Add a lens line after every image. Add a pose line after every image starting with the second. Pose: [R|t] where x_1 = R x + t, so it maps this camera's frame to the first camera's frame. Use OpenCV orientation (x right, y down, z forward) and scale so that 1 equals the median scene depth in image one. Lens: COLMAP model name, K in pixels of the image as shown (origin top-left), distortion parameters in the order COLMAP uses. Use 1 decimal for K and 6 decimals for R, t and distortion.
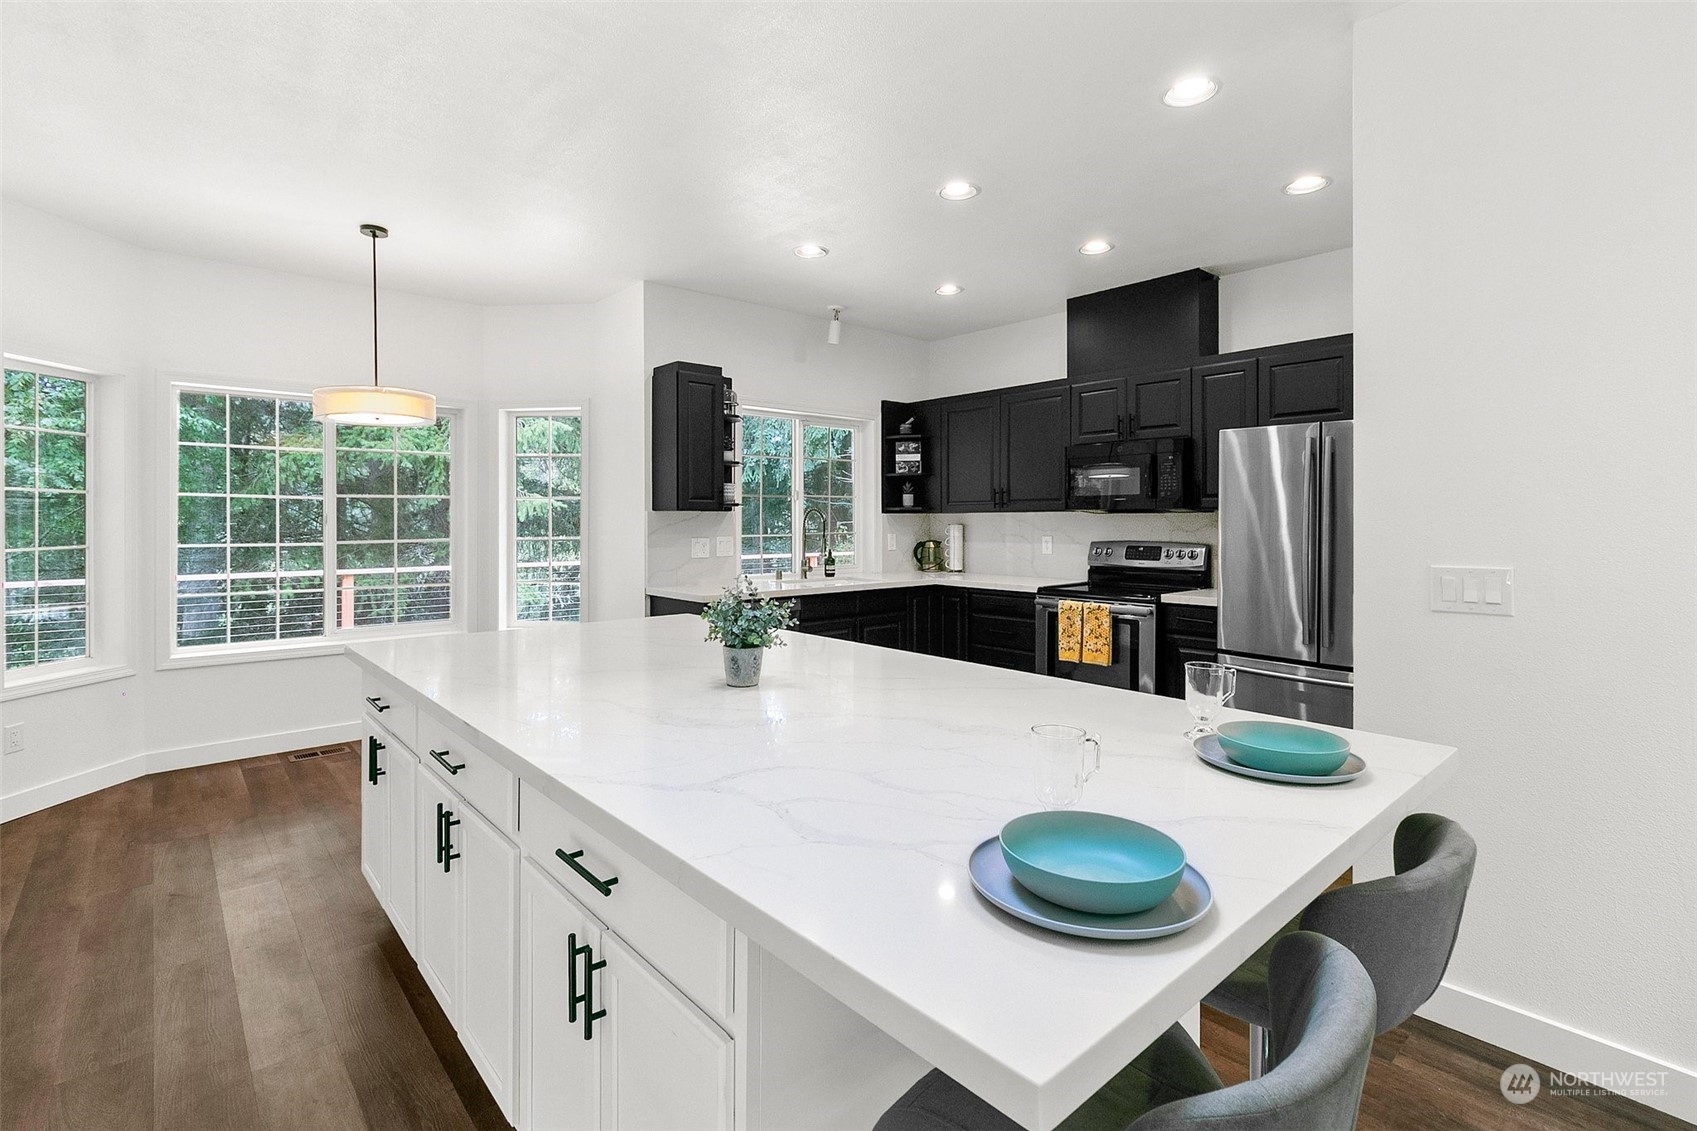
lens RADIAL K [[793.4, 0, 841.8], [0, 793.4, 531.4], [0, 0, 1]] dist [0.011659, 0.000194]
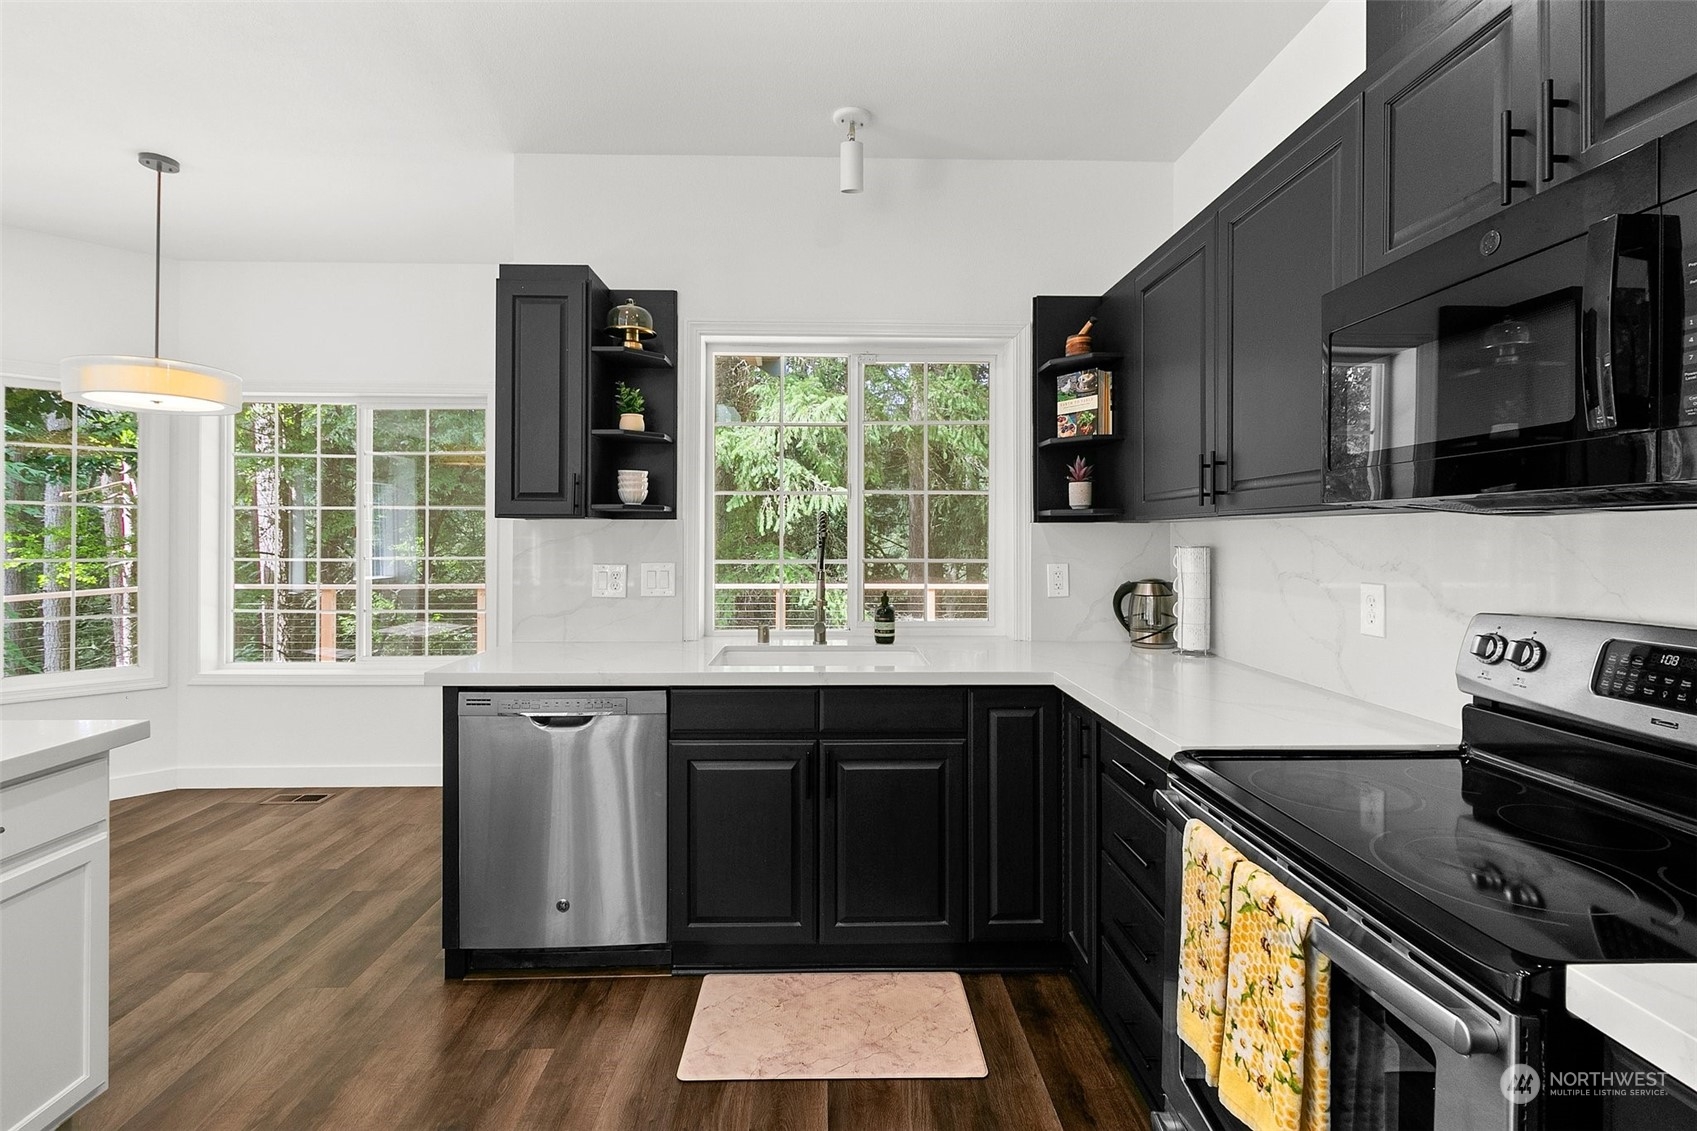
lens RADIAL K [[789.1, 0, 840.0], [0, 789.1, 539.2], [0, 0, 1]] dist [0.000792, 0.000133]
pose [[0.769086, 0.006250, -0.639115, 0.336305], [-0.013548, 0.999887, -0.006525, -0.008956], [0.639001, 0.013677, 0.769084, 0.660709]]
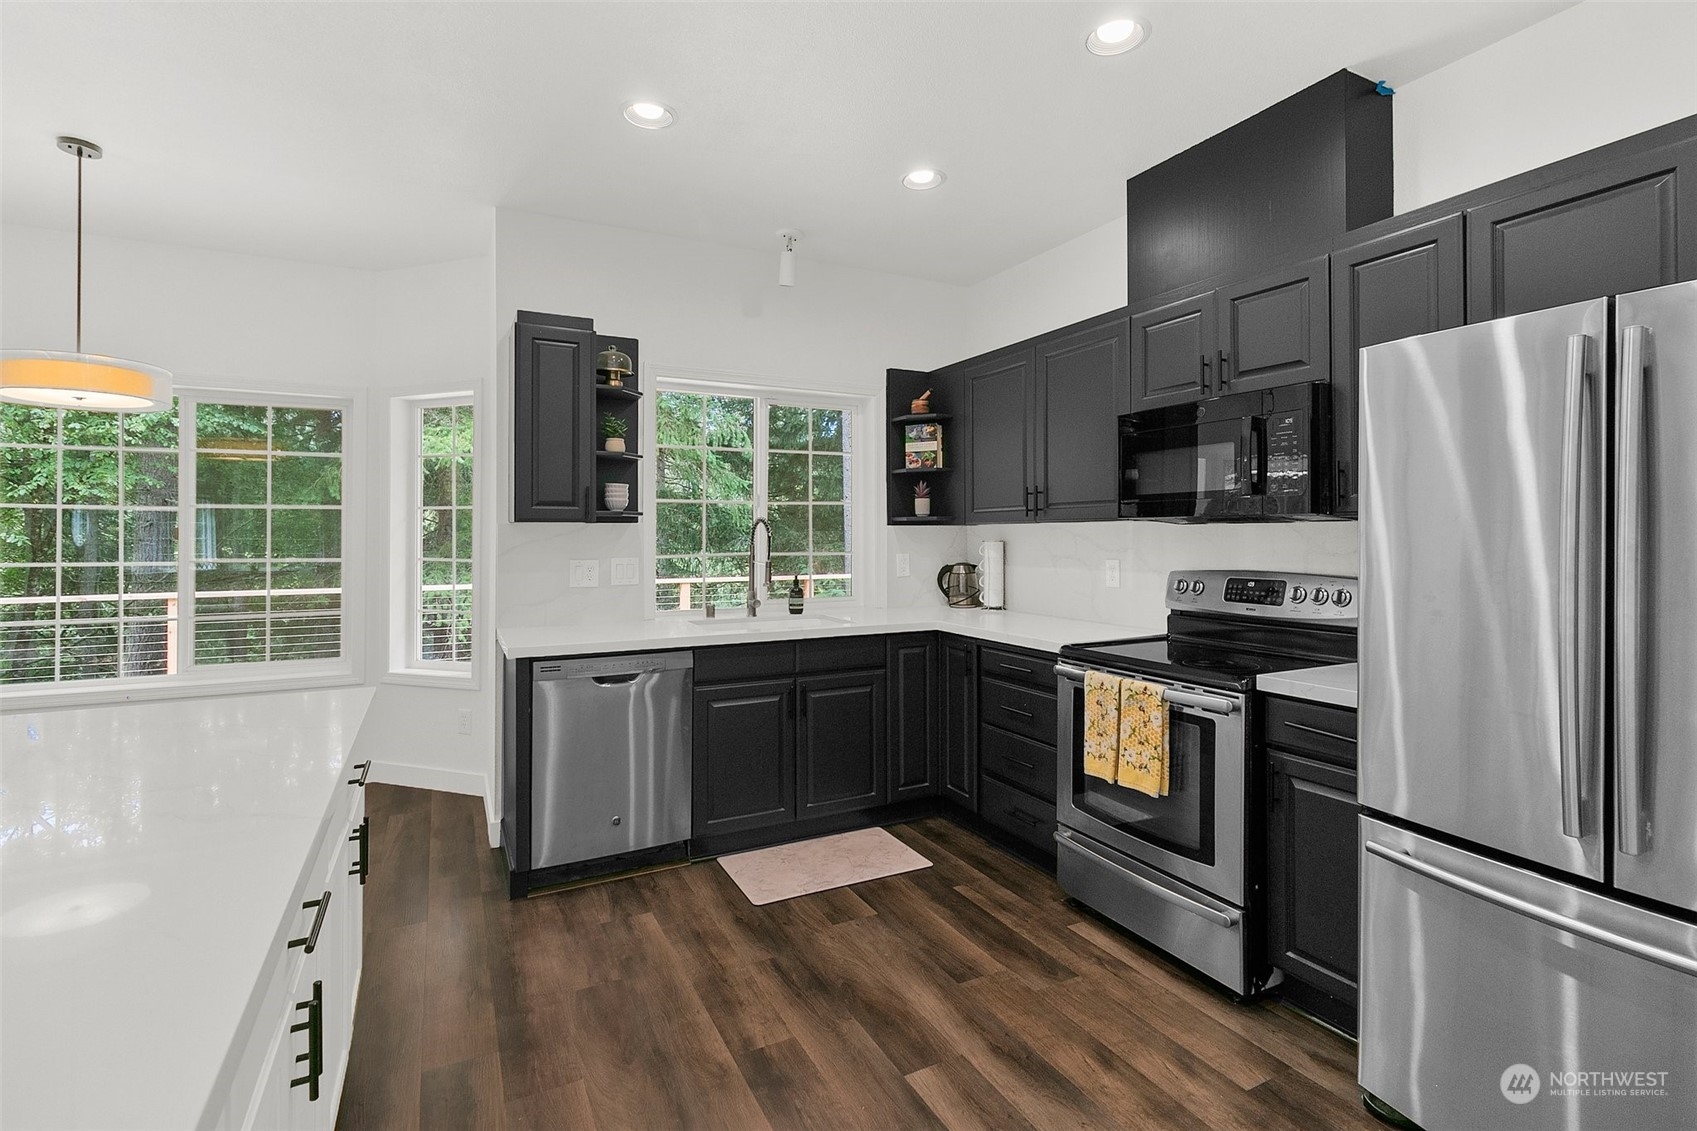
lens RADIAL K [[787.0, 0, 842.9], [0, 787.0, 535.9], [0, 0, 1]] dist [0.002892, 0.000527]
pose [[0.969890, 0.000173, -0.243544, 0.226297], [-0.003208, 0.999922, -0.012065, -0.005522], [0.243523, 0.012483, 0.969815, 0.364932]]
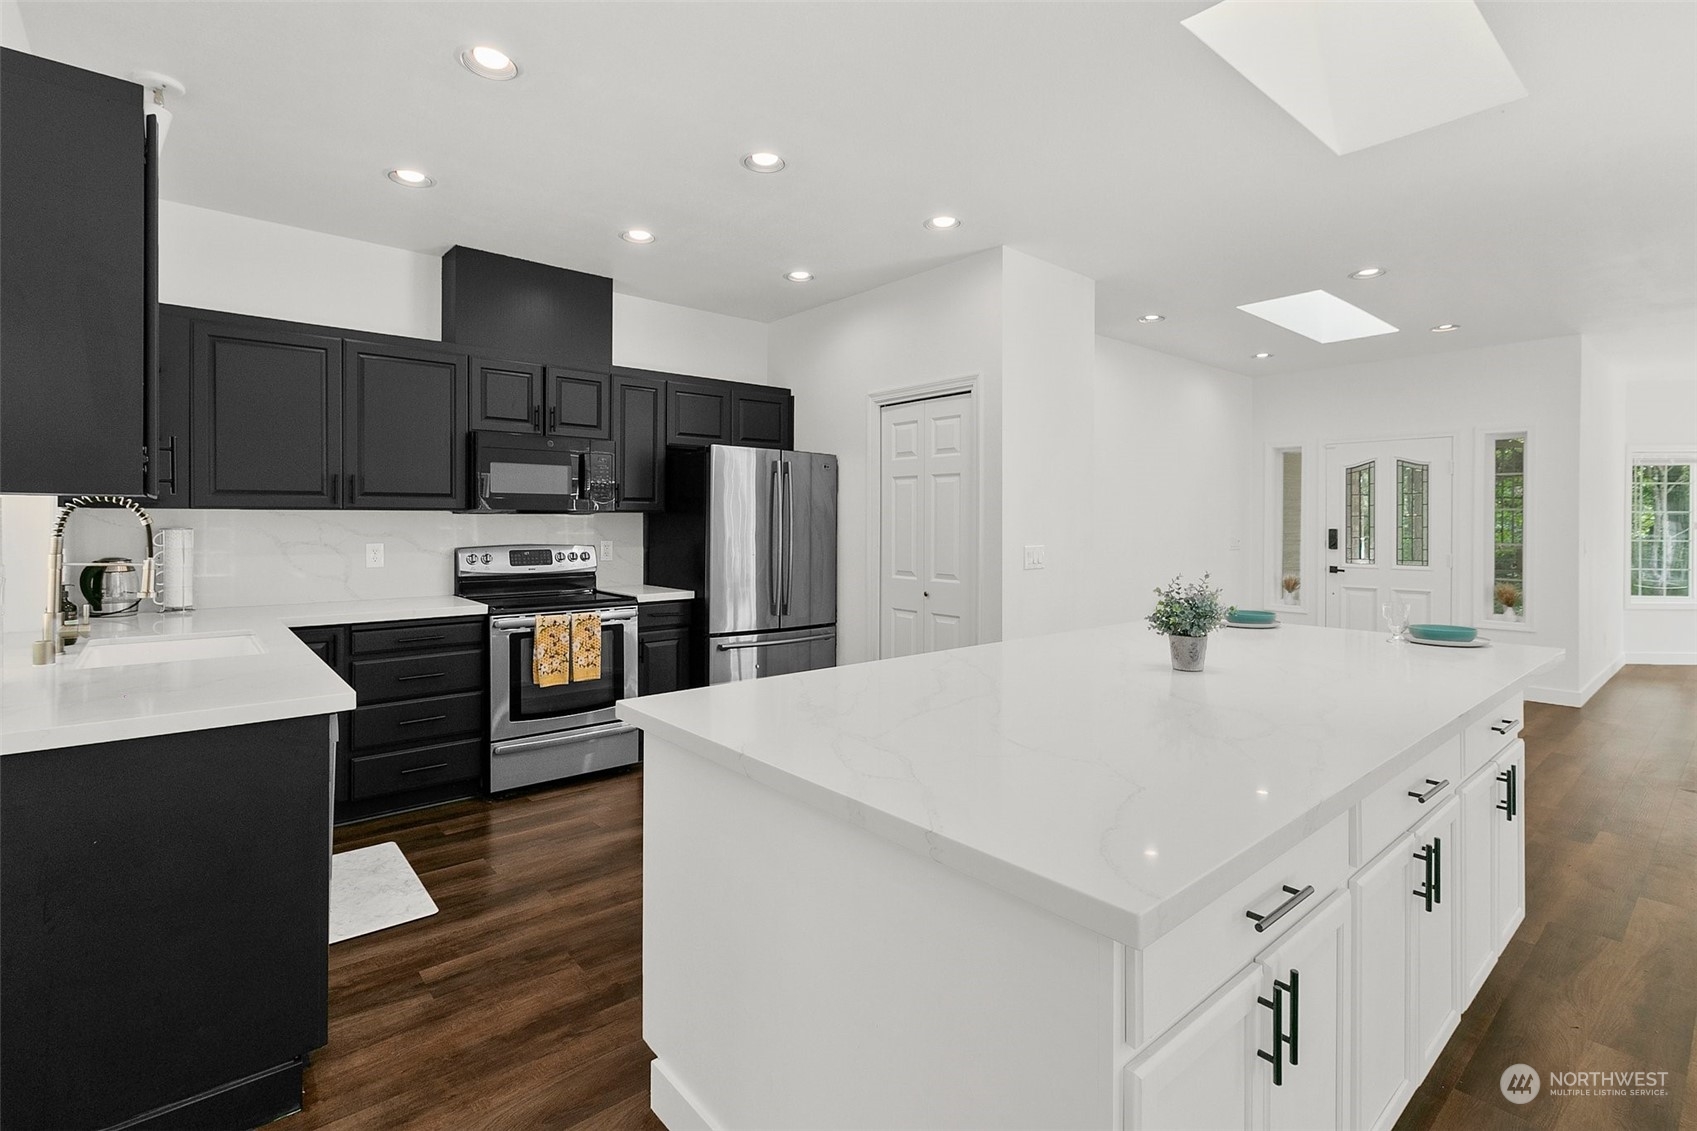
lens RADIAL K [[787.0, 0, 842.9], [0, 787.0, 535.9], [0, 0, 1]] dist [0.002892, 0.000527]
pose [[0.017482, -0.018907, 0.999668, -0.522237], [0.011062, 0.999764, 0.018716, -0.010954], [-0.999786, 0.010731, 0.017687, 0.619669]]
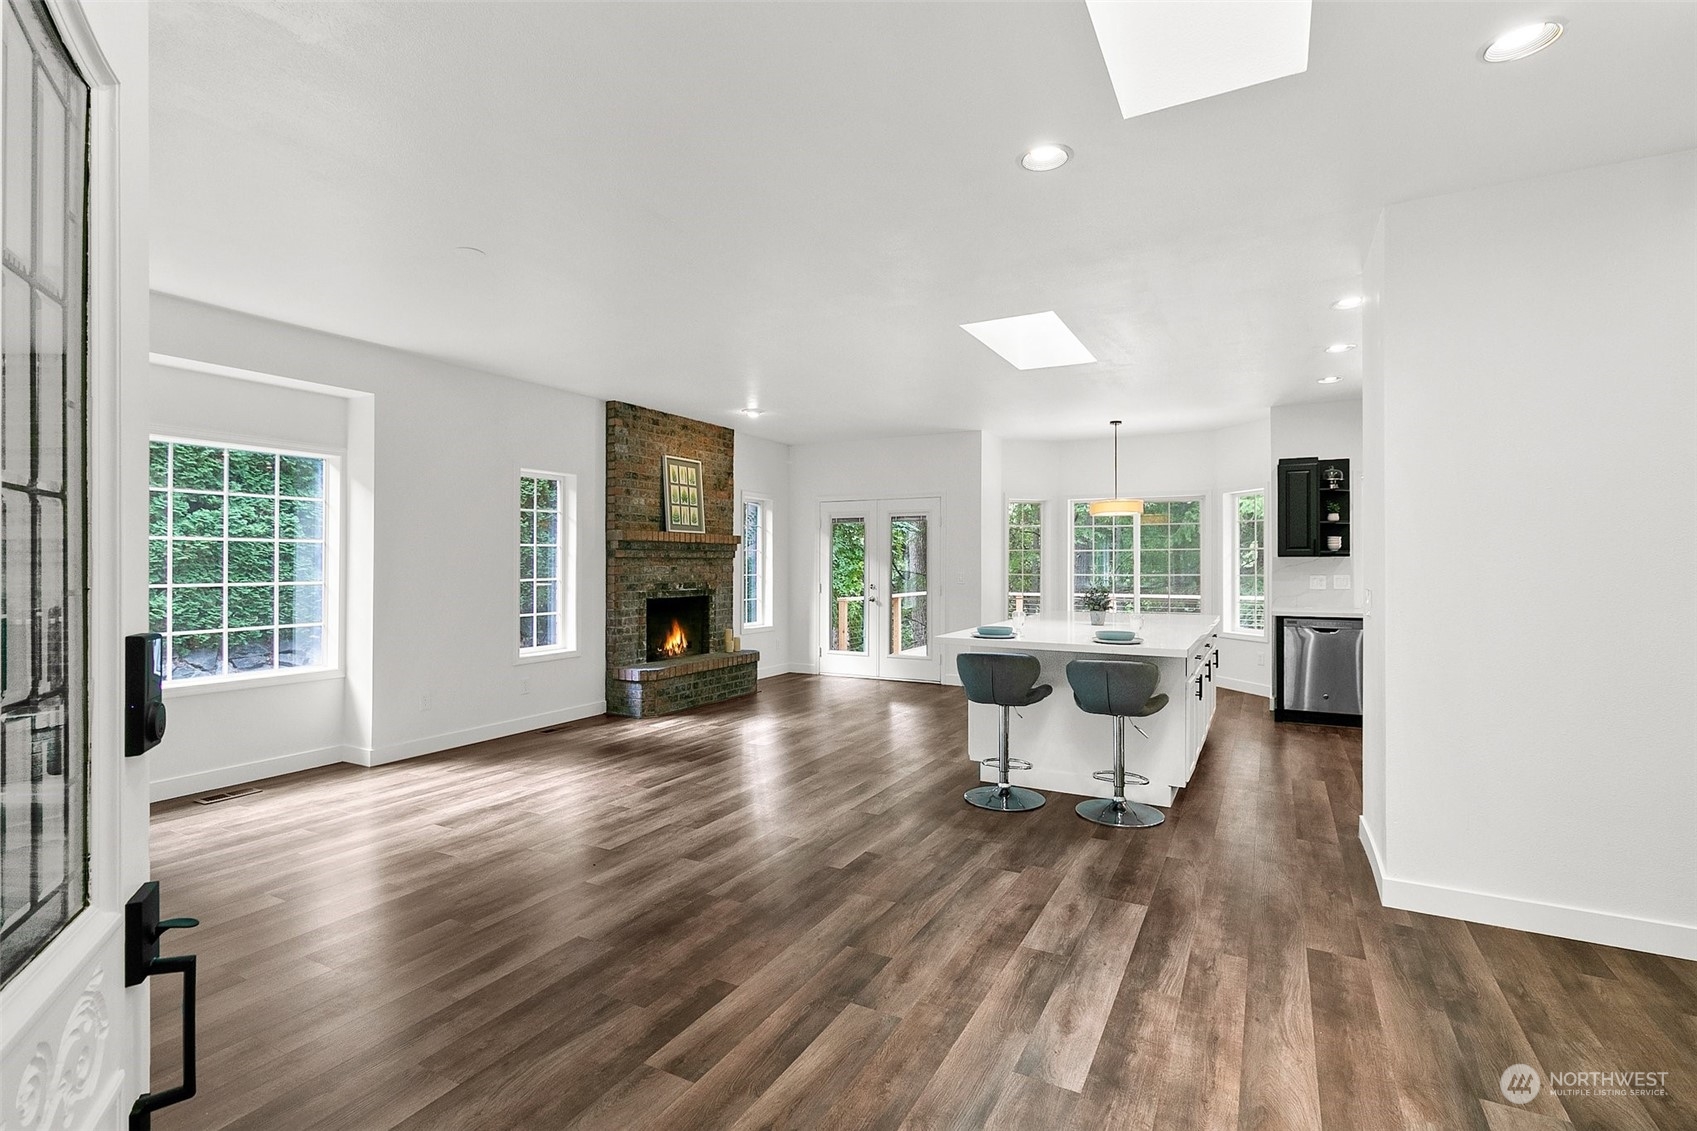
lens RADIAL K [[793.4, 0, 841.8], [0, 793.4, 531.4], [0, 0, 1]] dist [0.011659, 0.000194]
pose [[0.357918, -0.028898, -0.933306, 0.857272], [-0.019494, 0.999072, -0.038411, 0.001140], [0.933549, 0.031942, 0.357023, -0.310734]]
